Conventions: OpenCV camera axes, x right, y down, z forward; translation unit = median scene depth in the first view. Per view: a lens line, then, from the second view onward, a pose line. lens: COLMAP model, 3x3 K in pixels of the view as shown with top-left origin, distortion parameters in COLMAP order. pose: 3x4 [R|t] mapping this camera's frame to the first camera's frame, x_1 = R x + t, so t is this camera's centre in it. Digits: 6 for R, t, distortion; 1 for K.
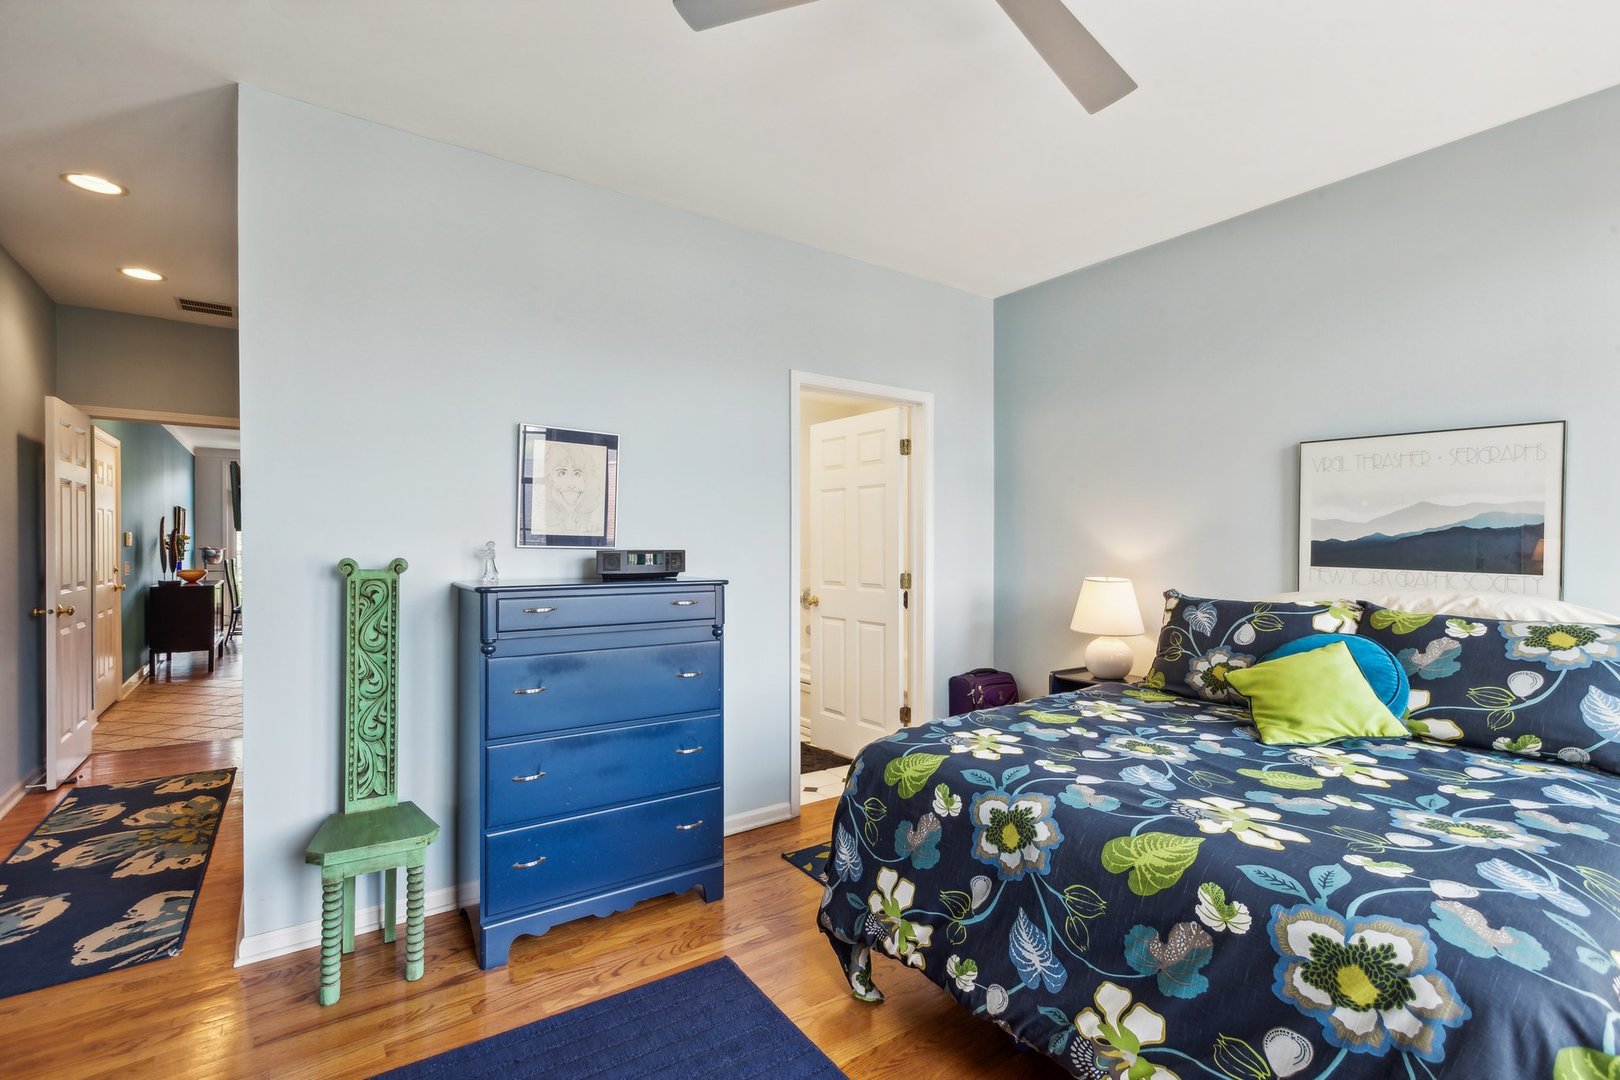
lens RADIAL K [[735.5, 0, 812.8], [0, 735.5, 544.6], [0, 0, 1]] dist [0.003115, -0.001926]
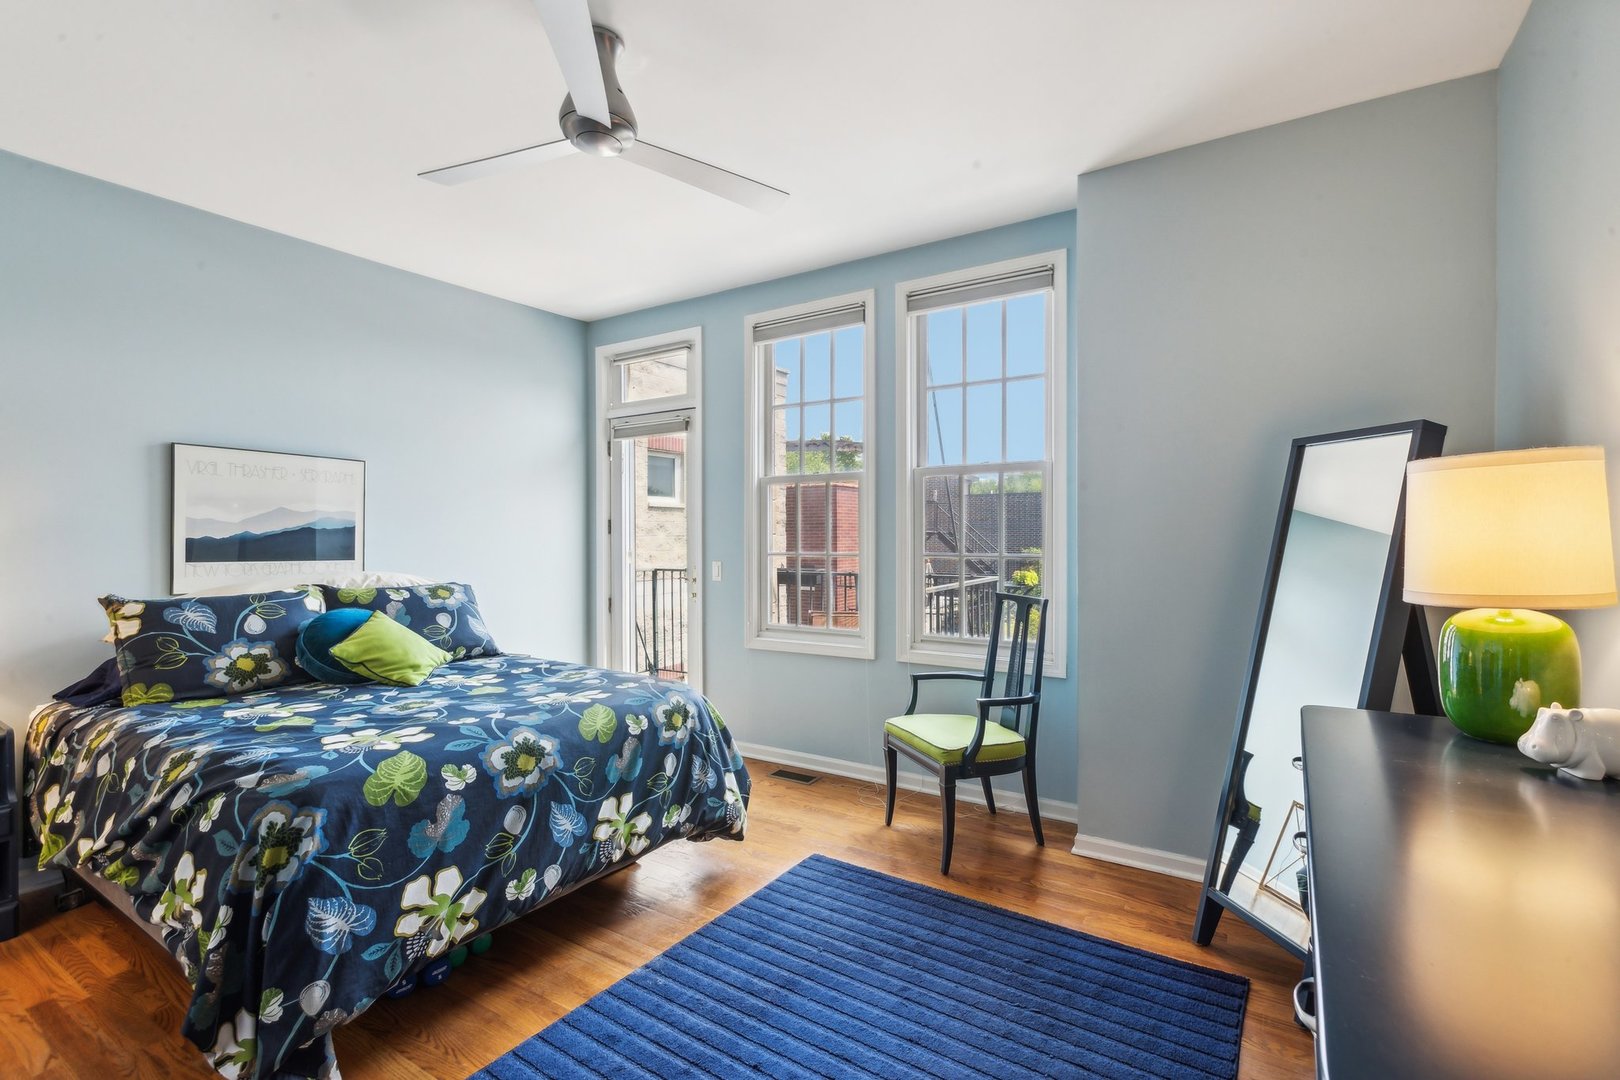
lens RADIAL K [[735.5, 0, 809.1], [0, 735.5, 537.7], [0, 0, 1]] dist [0.003115, -0.001926]
pose [[-0.373723, 0.000471, 0.927540, -0.964737], [0.008426, 0.999960, 0.002887, -0.001844], [-0.927502, 0.008894, -0.373712, 0.869852]]
